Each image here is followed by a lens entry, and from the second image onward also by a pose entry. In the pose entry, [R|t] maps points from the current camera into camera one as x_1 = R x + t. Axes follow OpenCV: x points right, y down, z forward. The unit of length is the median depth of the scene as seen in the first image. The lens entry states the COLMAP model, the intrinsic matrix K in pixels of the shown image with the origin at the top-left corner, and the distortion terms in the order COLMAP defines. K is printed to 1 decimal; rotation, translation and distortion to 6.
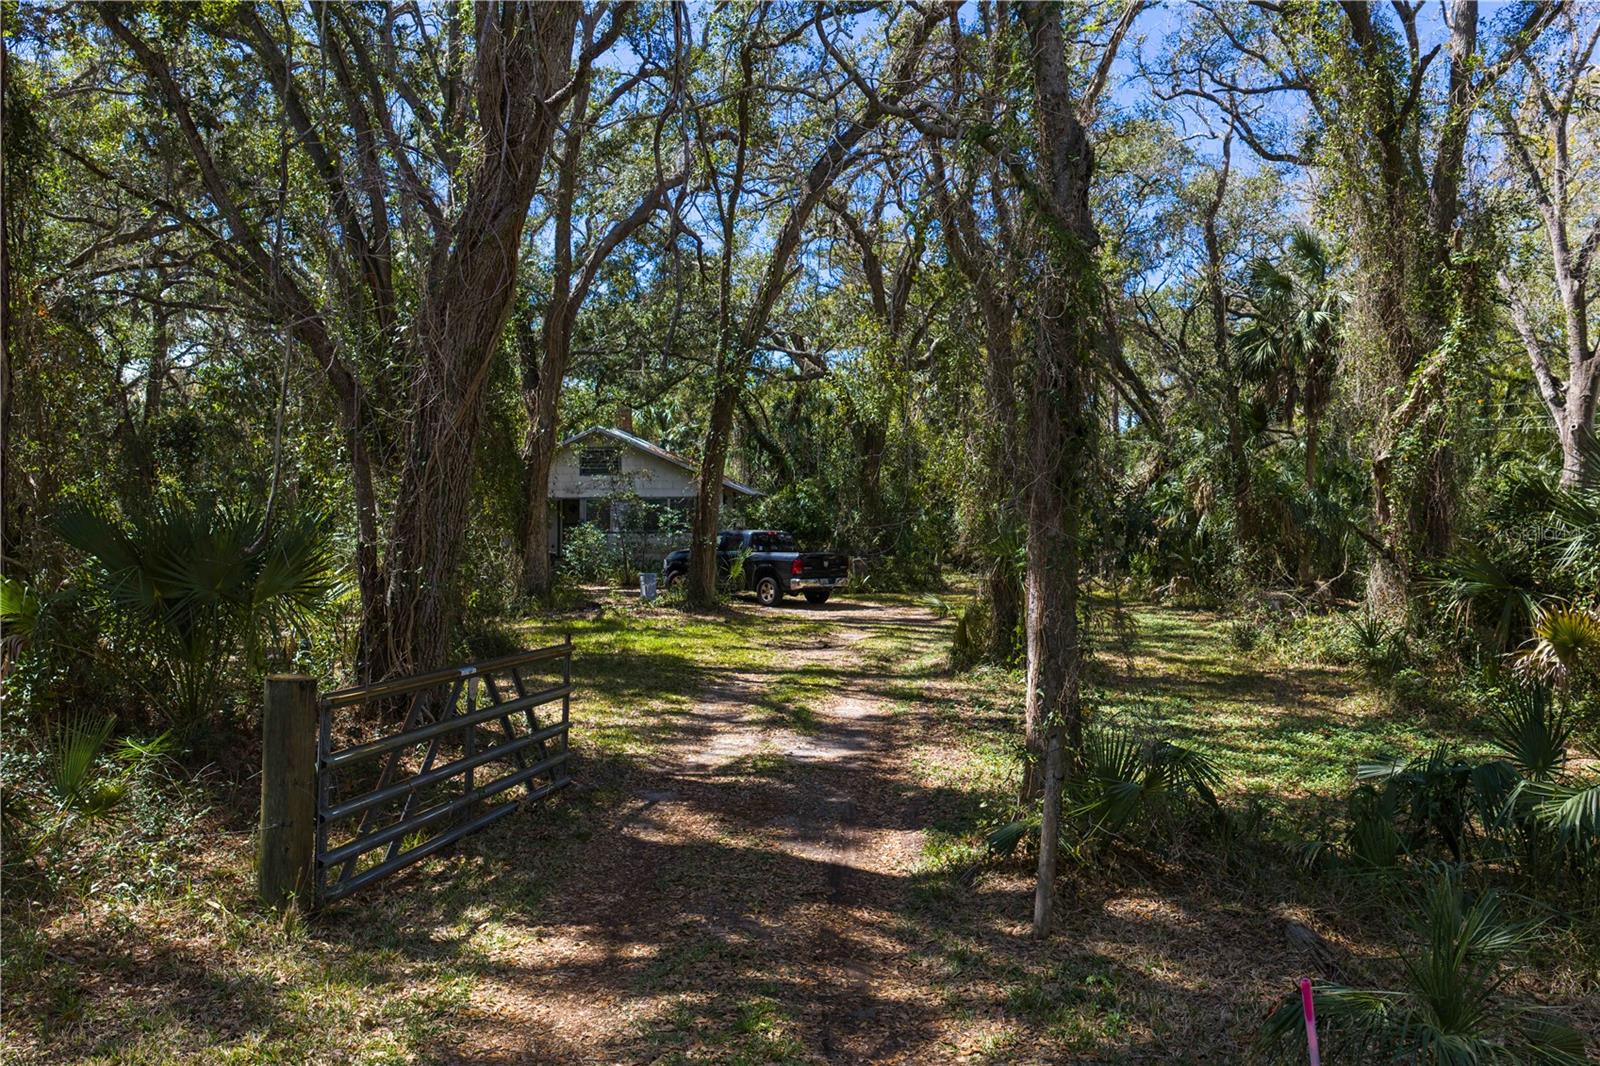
lens RADIAL K [[1306.4, 0, 799.4], [0, 1306.4, 532.4], [0, 0, 1]] dist [0.027576, -0.005780]
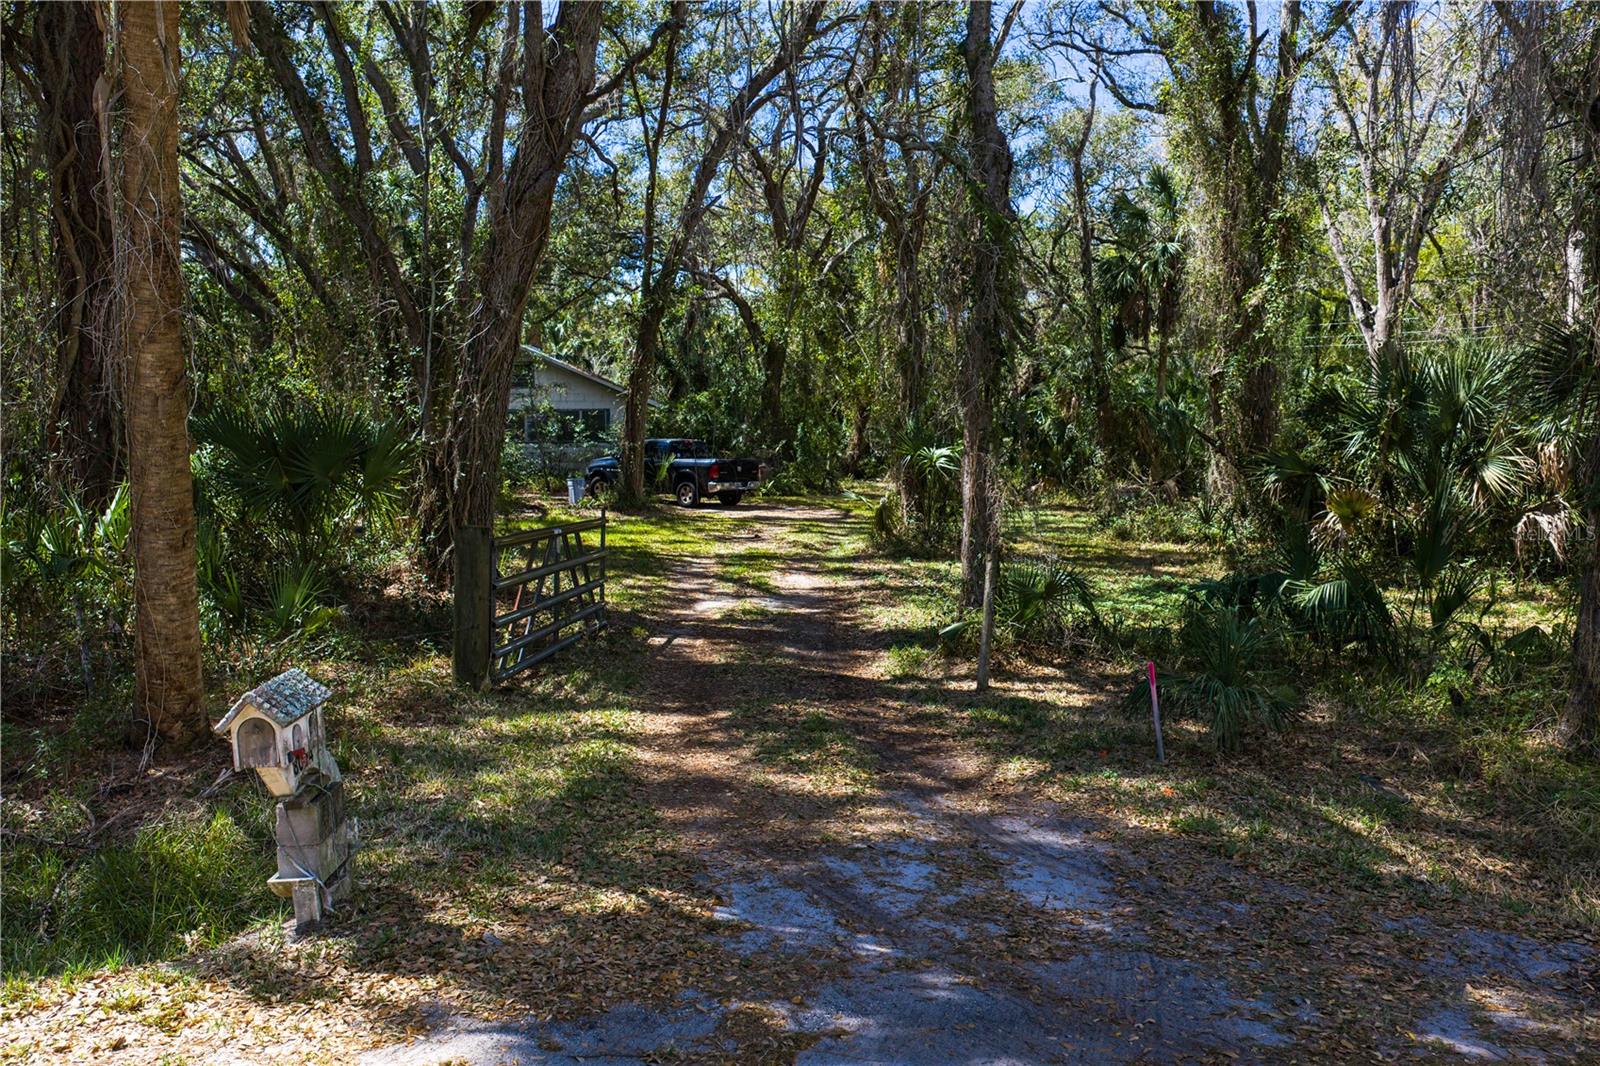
lens RADIAL K [[1346.6, 0, 802.5], [0, 1346.6, 526.7], [0, 0, 1]] dist [0.051444, -0.066375]
pose [[0.993635, -0.013440, 0.111842, -0.054775], [0.006878, 0.998243, 0.058850, 0.005988], [-0.112437, -0.057706, 0.991982, -0.138872]]
